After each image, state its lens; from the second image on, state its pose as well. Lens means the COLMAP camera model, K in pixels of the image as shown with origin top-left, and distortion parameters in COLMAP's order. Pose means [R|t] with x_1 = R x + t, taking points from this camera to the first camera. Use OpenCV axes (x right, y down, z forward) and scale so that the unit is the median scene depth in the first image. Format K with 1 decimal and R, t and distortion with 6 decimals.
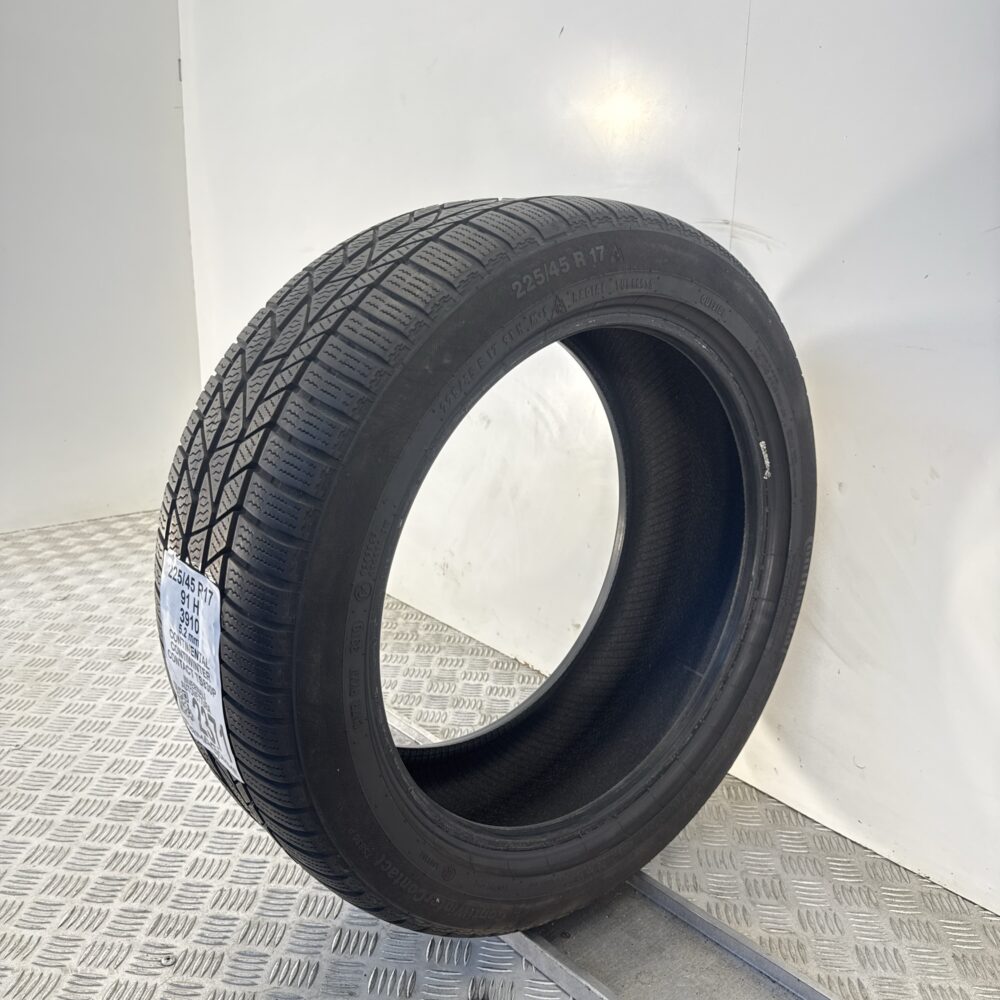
lens RADIAL K [[940.6, 0, 500.0], [0, 940.6, 500.0], [0, 0, 1]] dist [0.115015, -0.242564]
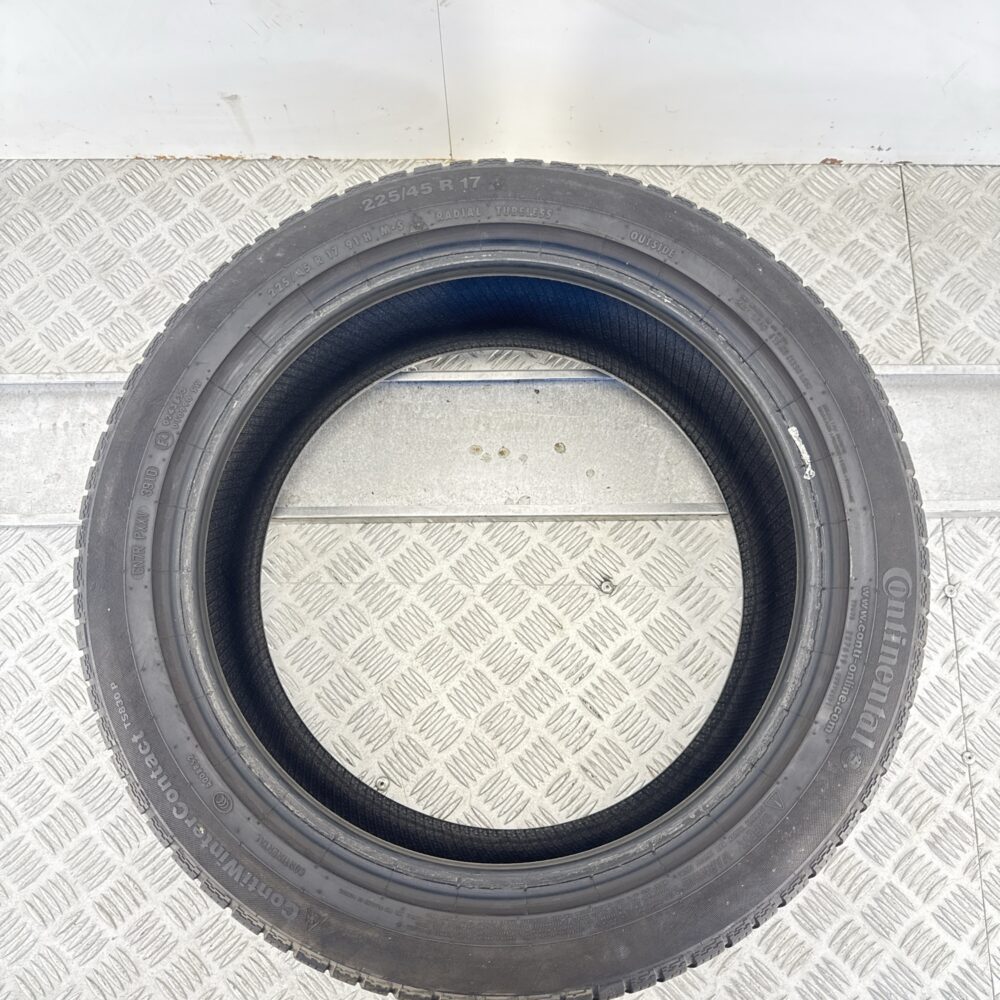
lens RADIAL K [[940.6, 0, 500.0], [0, 940.6, 500.0], [0, 0, 1]] dist [0.115015, -0.242564]
pose [[0.765979, -0.090143, -0.636514, 0.748408], [-0.219101, 0.894234, -0.390307, 0.445514], [0.604376, 0.438428, 0.665214, 0.470887]]
